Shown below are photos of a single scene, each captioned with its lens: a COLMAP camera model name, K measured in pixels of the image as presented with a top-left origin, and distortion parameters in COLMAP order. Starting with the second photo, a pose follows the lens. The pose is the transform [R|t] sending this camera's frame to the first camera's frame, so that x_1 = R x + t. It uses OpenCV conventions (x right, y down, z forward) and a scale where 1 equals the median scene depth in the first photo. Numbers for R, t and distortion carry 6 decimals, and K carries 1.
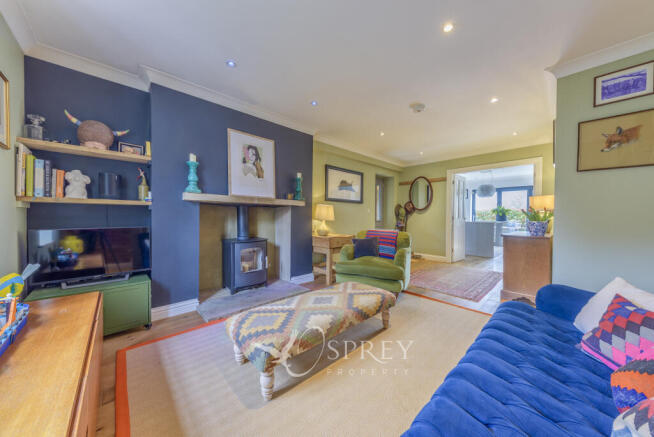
lens RADIAL K [[225.5, 0, 327.6], [0, 225.5, 217.9], [0, 0, 1]] dist [0.003180, -0.000054]
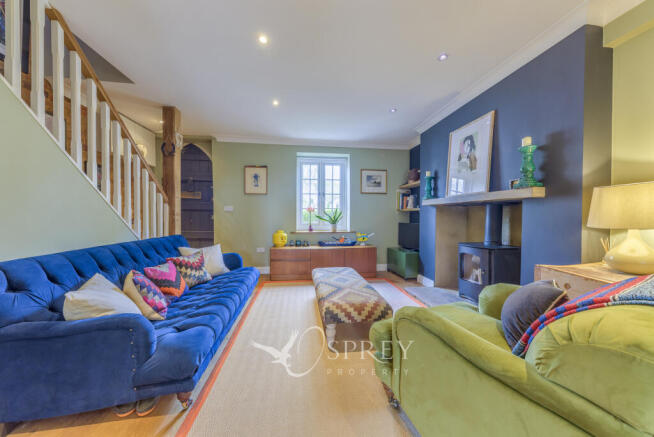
lens RADIAL K [[225.5, 0, 327.8], [0, 225.5, 217.7], [0, 0, 1]] dist [0.003180, -0.000054]
pose [[-0.585019, -0.002426, -0.811016, 0.697656], [-0.013394, 0.999888, 0.006670, -0.002687], [0.810909, 0.014764, -0.584986, 1.083775]]
